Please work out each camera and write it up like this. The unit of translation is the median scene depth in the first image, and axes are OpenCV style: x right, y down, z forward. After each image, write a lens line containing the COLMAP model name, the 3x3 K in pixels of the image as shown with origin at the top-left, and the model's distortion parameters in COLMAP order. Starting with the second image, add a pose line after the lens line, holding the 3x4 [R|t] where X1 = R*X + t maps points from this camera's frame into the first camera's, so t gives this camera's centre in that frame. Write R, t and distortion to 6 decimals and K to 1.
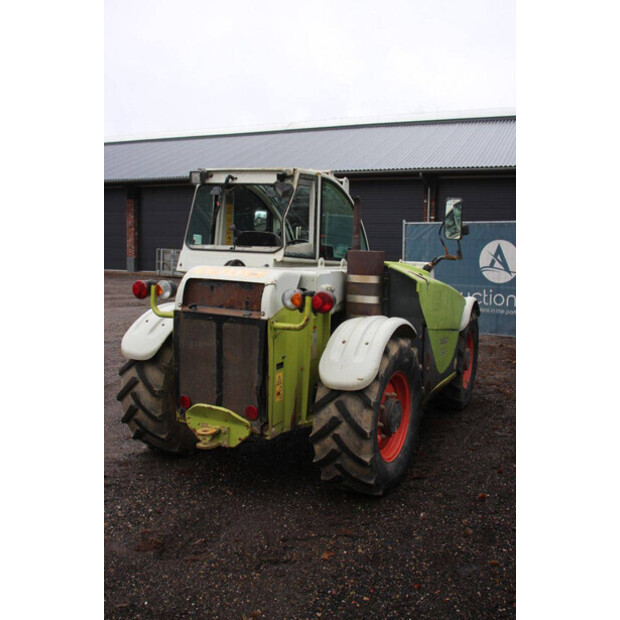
lens RADIAL K [[592.9, 0, 313.8], [0, 592.9, 310.4], [0, 0, 1]] dist [-0.023067, 0.000000]
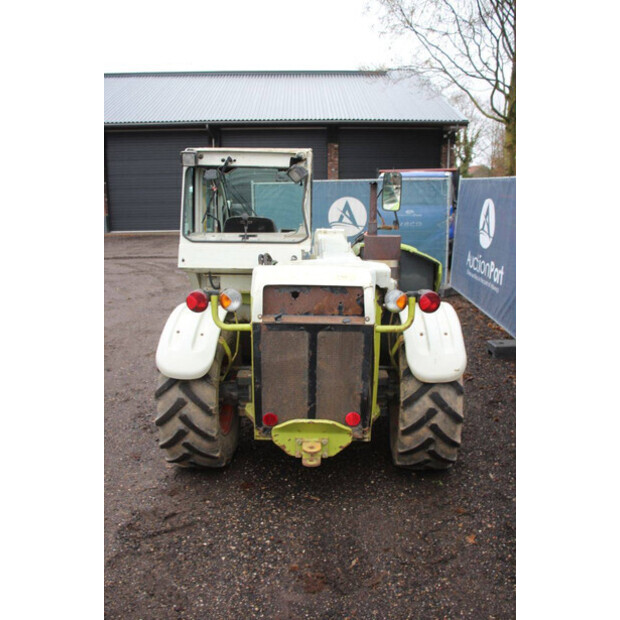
lens RADIAL K [[543.4, 0, 307.4], [0, 543.4, 312.9], [0, 0, 1]] dist [-0.072792, 0.020656]
pose [[0.911095, -0.116794, 0.395303, -0.484528], [0.069240, 0.988755, 0.132547, -0.118478], [-0.406339, -0.093393, 0.908937, 0.227228]]
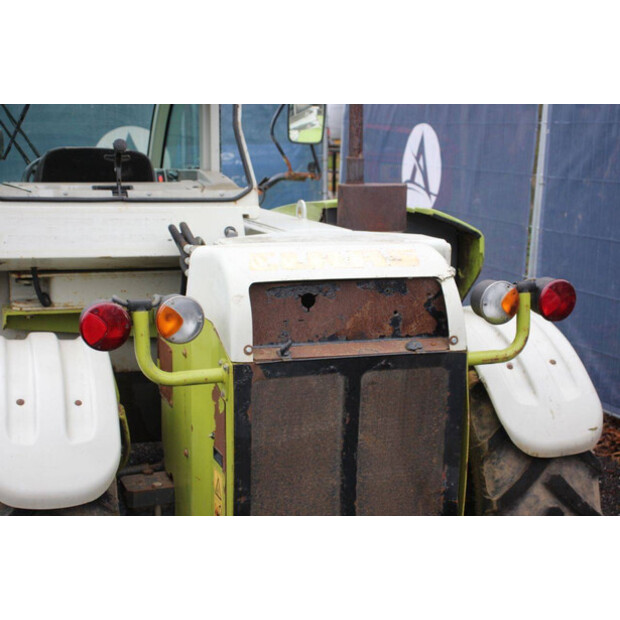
lens RADIAL K [[1030.9, 0, 308.0], [0, 1030.9, 313.0], [0, 0, 1]] dist [0.174530, 0.000000]
pose [[0.719759, -0.148013, 0.678262, -0.690612], [0.092210, 0.988733, 0.117914, -0.118073], [-0.688073, -0.022327, 0.725298, 0.438564]]
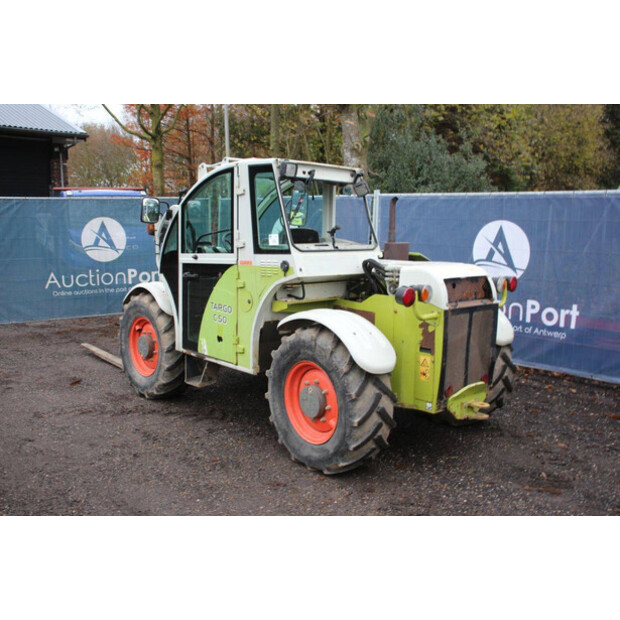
lens RADIAL K [[631.5, 0, 313.8], [0, 631.5, 308.1], [0, 0, 1]] dist [-0.005793, 0.000000]
pose [[0.365336, -0.153437, 0.918143, -1.379612], [0.102097, 0.986976, 0.124315, -0.171897], [-0.925260, 0.048323, 0.376244, 0.791724]]
